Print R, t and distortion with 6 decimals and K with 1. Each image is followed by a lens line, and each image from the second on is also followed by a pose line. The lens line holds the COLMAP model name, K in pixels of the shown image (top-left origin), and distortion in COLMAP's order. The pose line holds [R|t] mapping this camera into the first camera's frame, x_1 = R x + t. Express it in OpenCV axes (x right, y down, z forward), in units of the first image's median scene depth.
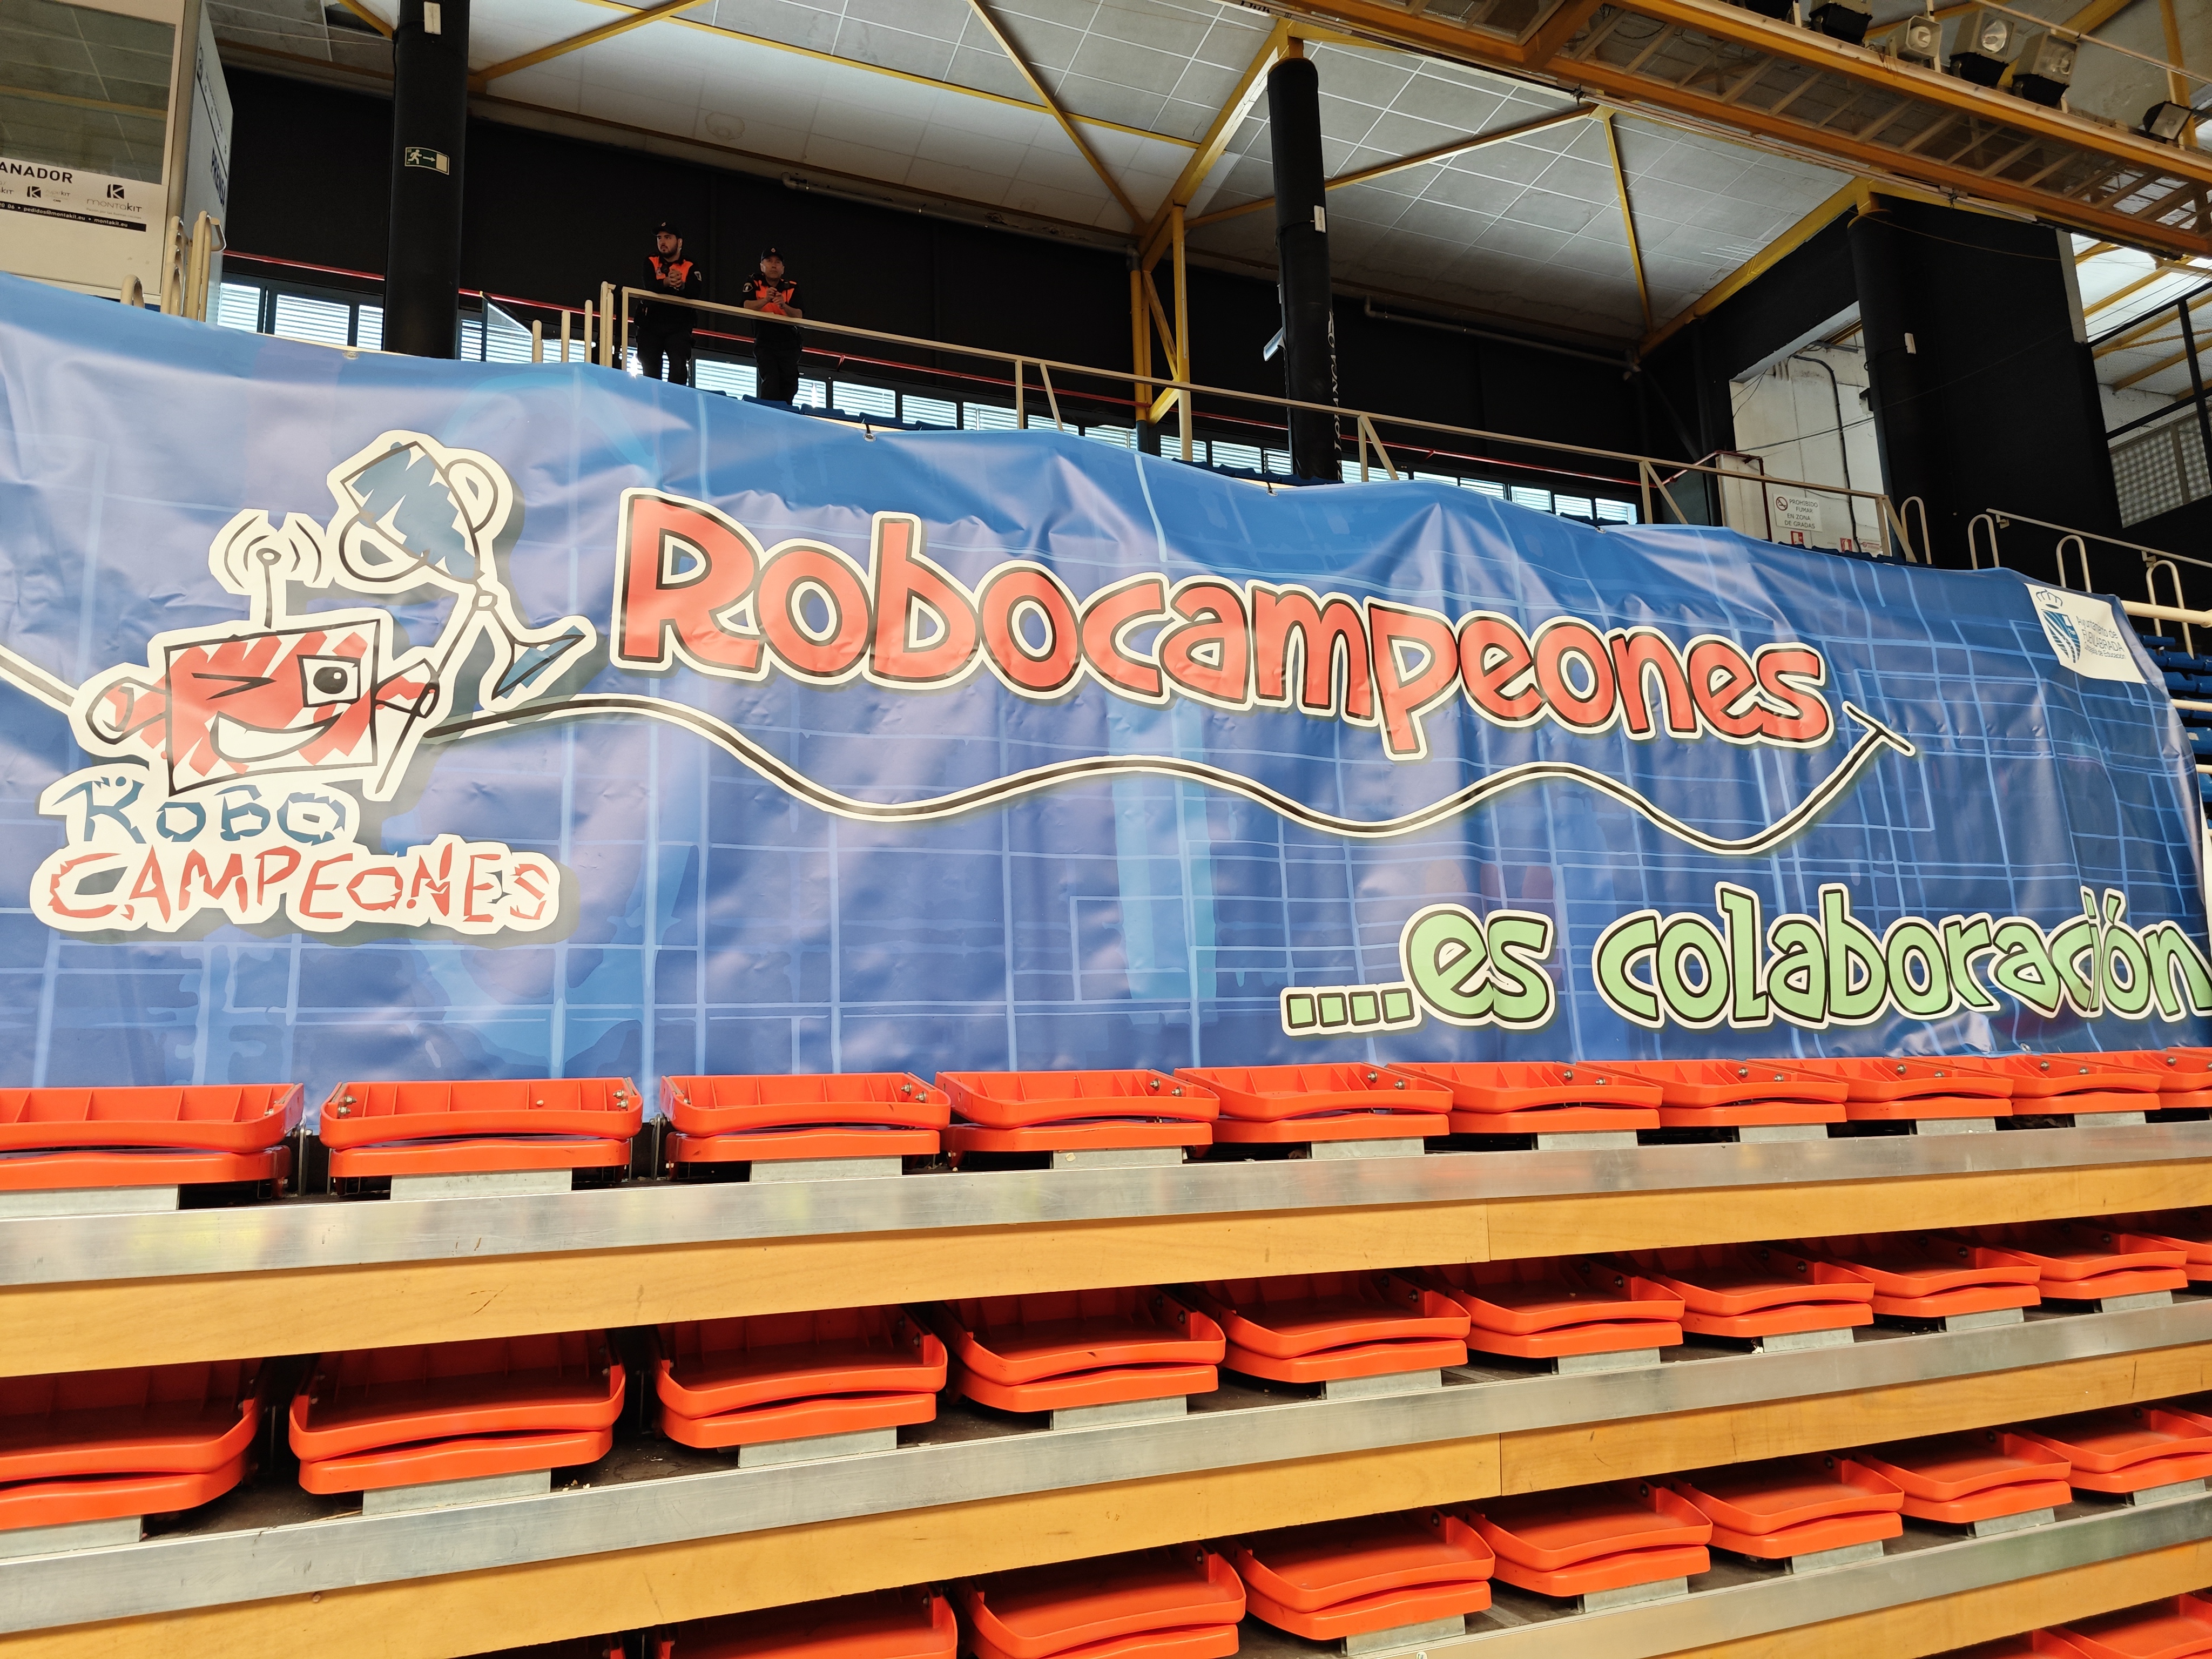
lens RADIAL K [[1470.4, 0, 1103.8], [0, 1470.4, 829.0], [0, 0, 1]] dist [-0.000191, -0.000084]
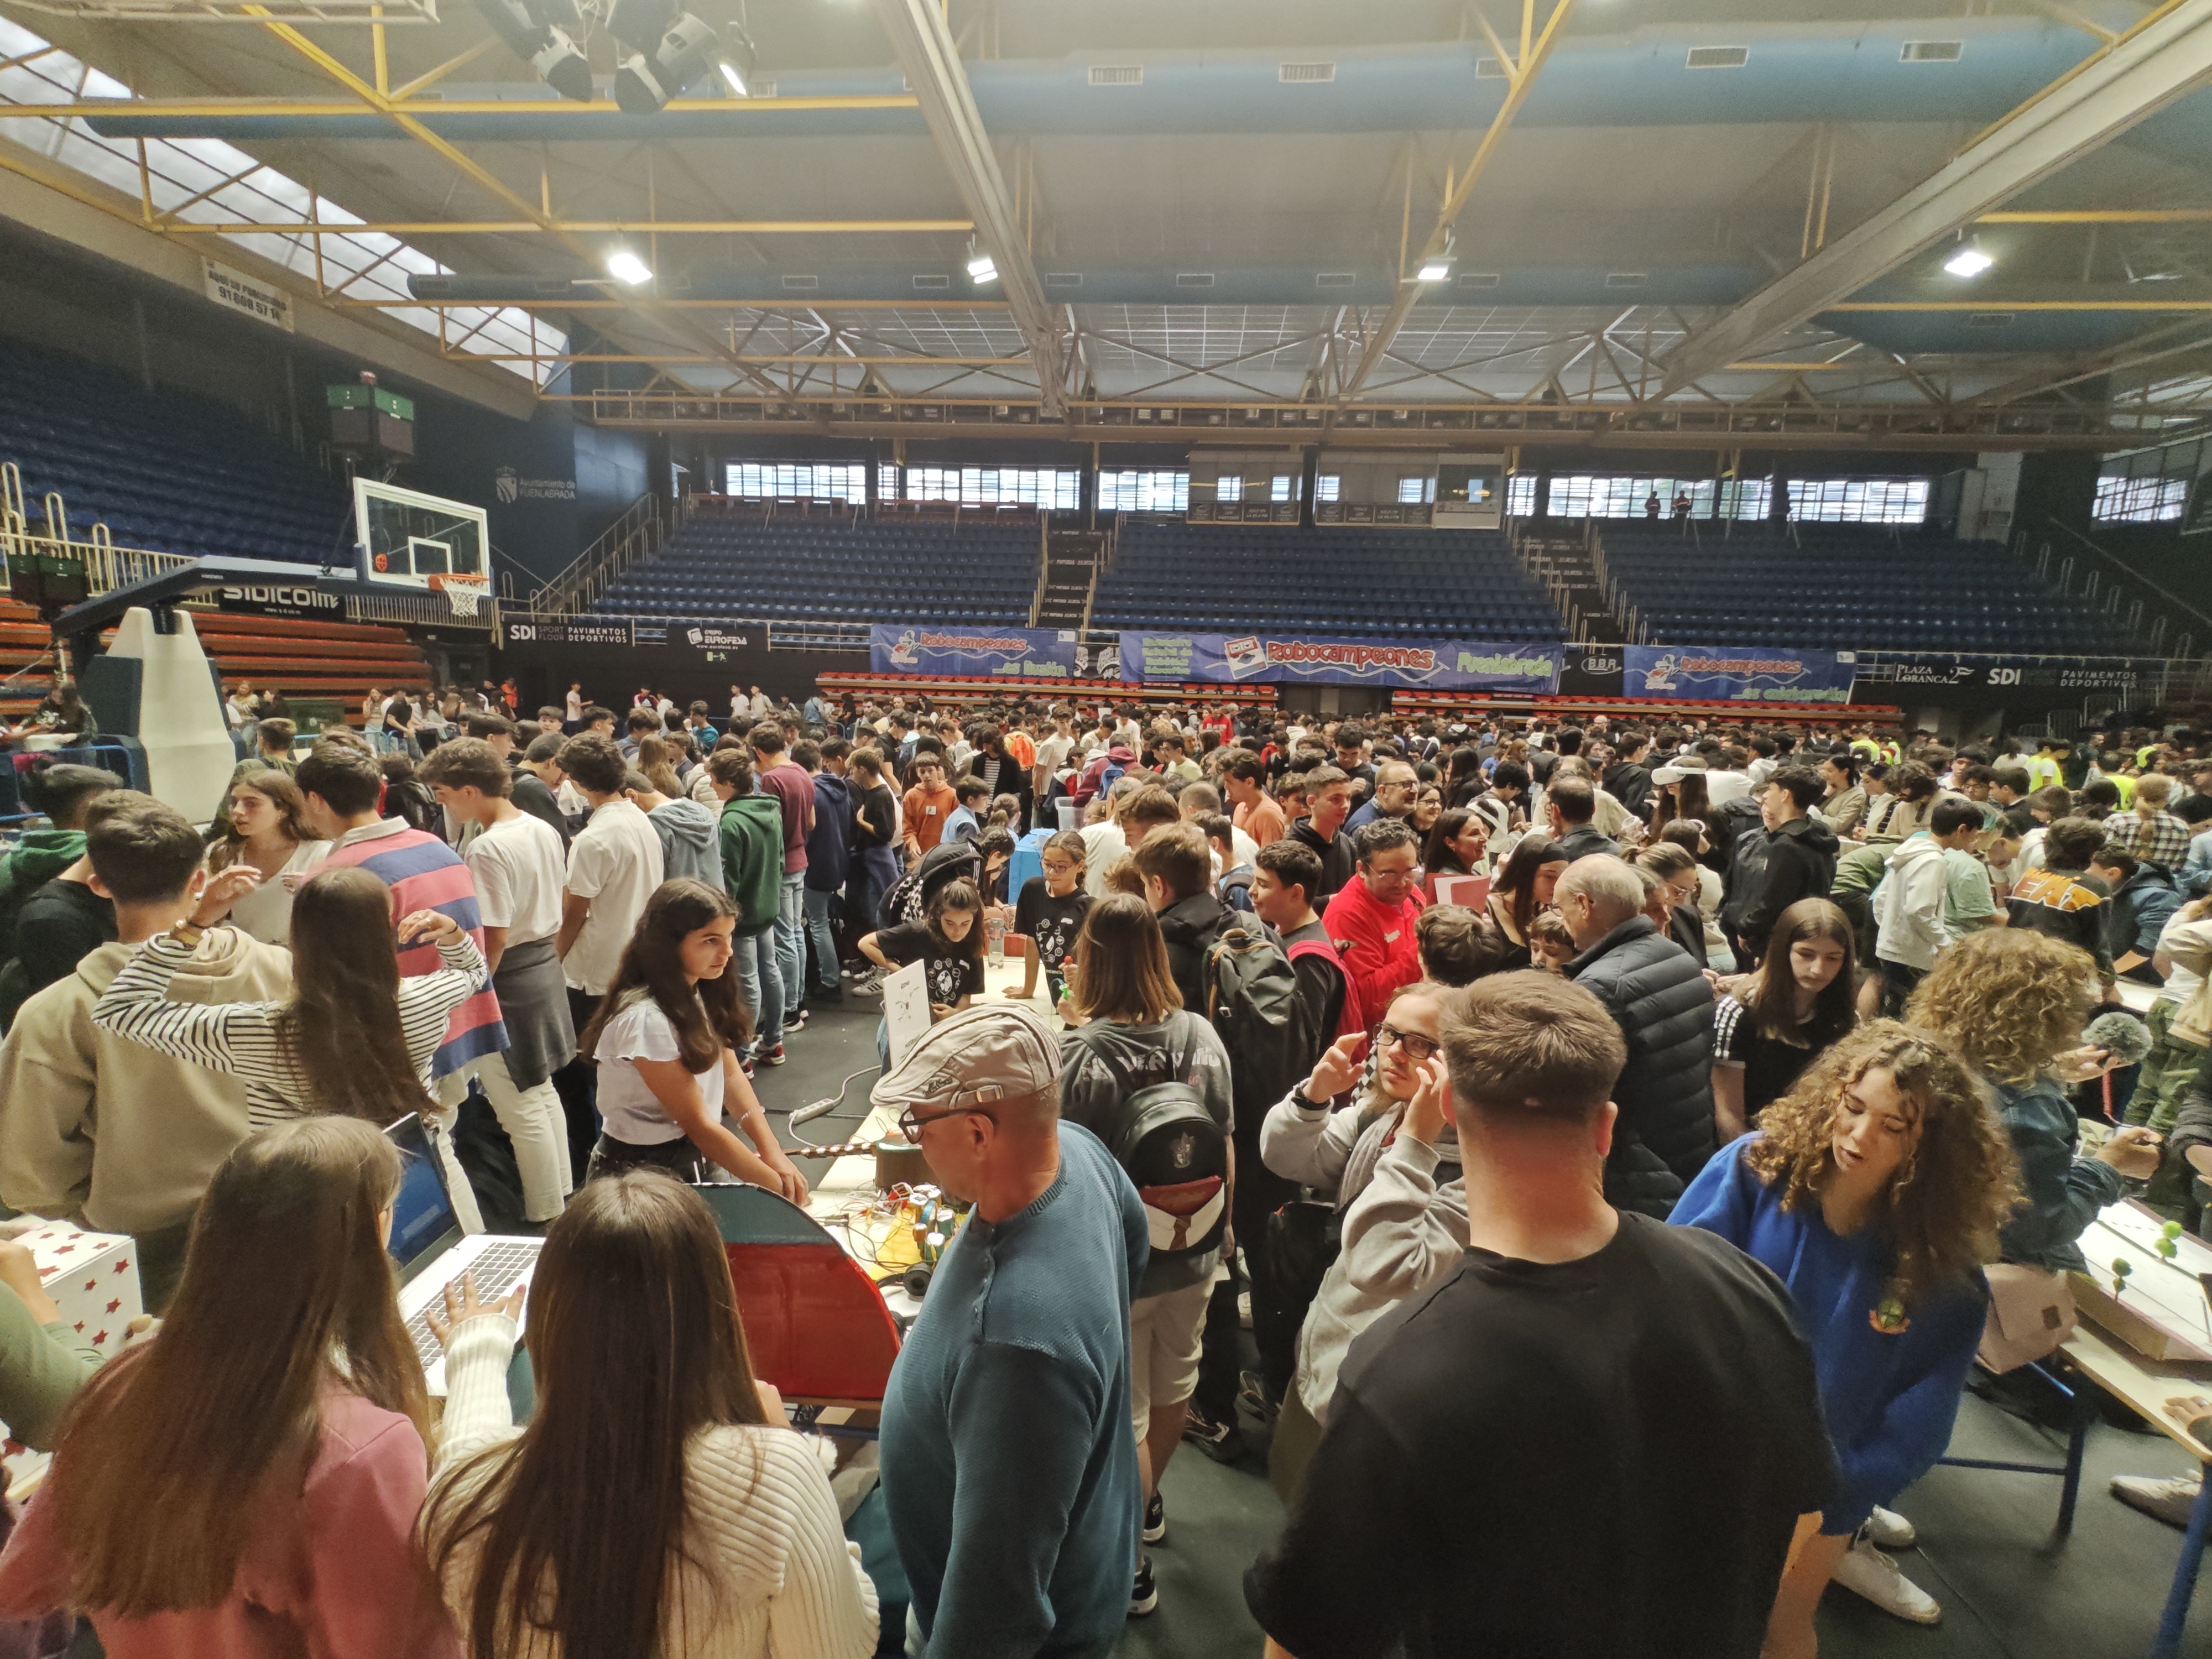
lens RADIAL K [[971.4, 0, 1107.4], [0, 971.4, 829.3], [0, 0, 1]] dist [-0.000297, -0.000024]
pose [[0.896658, 0.110314, -0.428760, -0.933942], [0.034491, 0.948110, 0.316067, -1.528131], [0.441378, -0.298192, 0.846325, -8.281064]]
